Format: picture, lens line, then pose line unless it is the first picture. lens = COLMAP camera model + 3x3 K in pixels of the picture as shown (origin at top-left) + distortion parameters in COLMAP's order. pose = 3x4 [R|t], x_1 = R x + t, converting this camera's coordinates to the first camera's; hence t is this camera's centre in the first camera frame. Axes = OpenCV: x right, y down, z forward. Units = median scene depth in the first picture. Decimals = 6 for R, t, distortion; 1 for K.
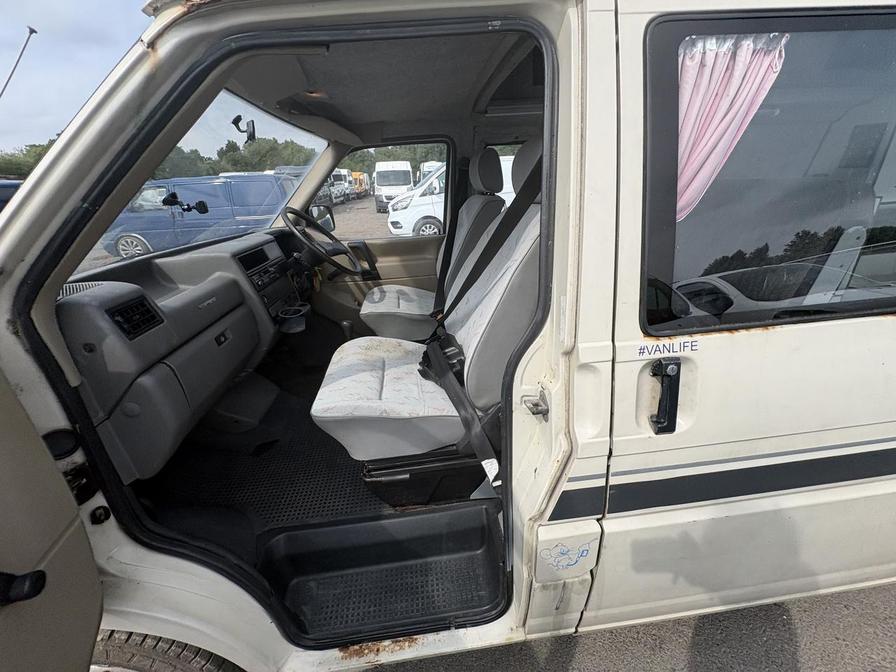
lens RADIAL K [[357.2, 0, 448.9], [0, 357.2, 335.5], [0, 0, 1]] dist [-0.001045, 0.000112]
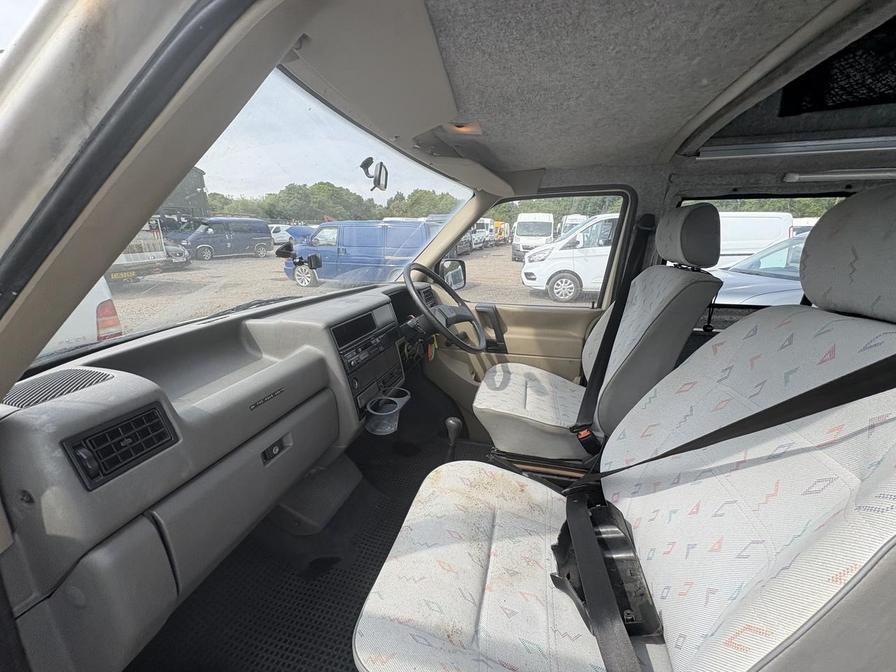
lens RADIAL K [[357.2, 0, 447.9], [0, 357.2, 334.1], [0, 0, 1]] dist [-0.001045, 0.000112]
pose [[0.933109, 0.143960, -0.329519, -0.078875], [-0.183992, 0.978466, -0.093545, -0.140781], [0.308957, 0.147916, 0.939503, 0.272329]]
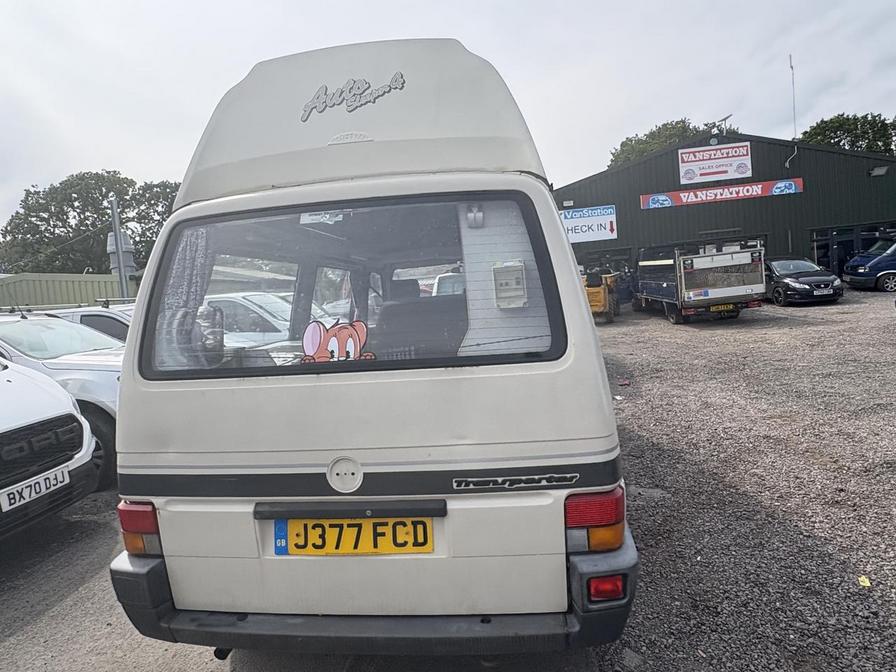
lens RADIAL K [[564.4, 0, 449.1], [0, 564.4, 330.6], [0, 0, 1]] dist [-0.003964, 0.009919]
pose [[-0.228096, 0.125835, -0.965473, 2.830710], [-0.294287, 0.936322, 0.191562, -0.683764], [0.928099, 0.327821, -0.176540, 1.344044]]
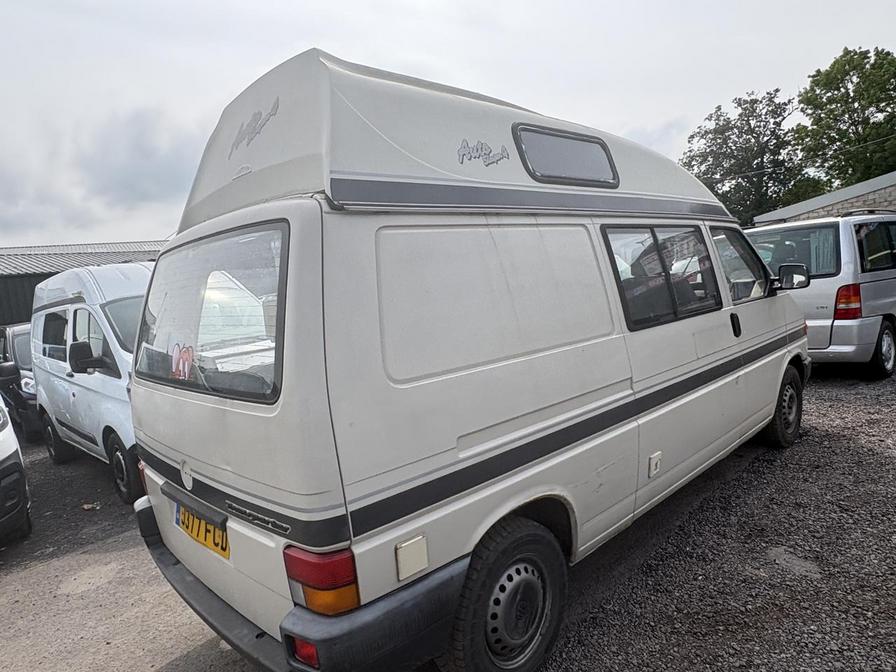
lens RADIAL K [[564.4, 0, 450.8], [0, 564.4, 338.4], [0, 0, 1]] dist [-0.003964, 0.009919]
pose [[-0.776747, 0.185226, -0.601959, 2.137077], [-0.111011, 0.900547, 0.420348, -1.038648], [0.619952, 0.393328, -0.678935, 2.161519]]
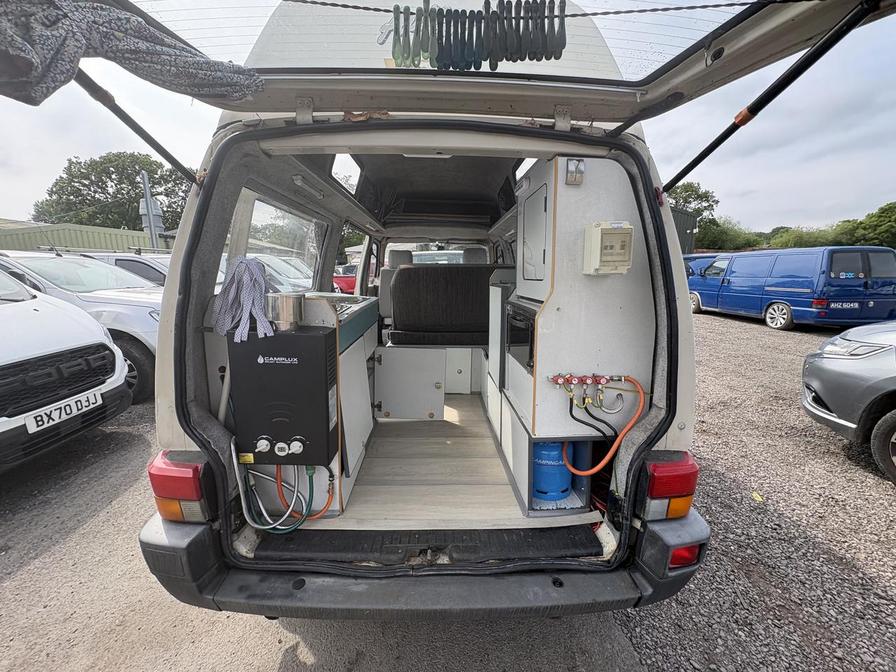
lens RADIAL K [[357.2, 0, 449.2], [0, 357.2, 336.1], [0, 0, 1]] dist [-0.001045, 0.000112]
pose [[-0.078358, 0.223962, -0.971443, 2.433085], [-0.388510, 0.890538, 0.236647, -0.490249], [0.918107, 0.395959, 0.017230, 1.013677]]
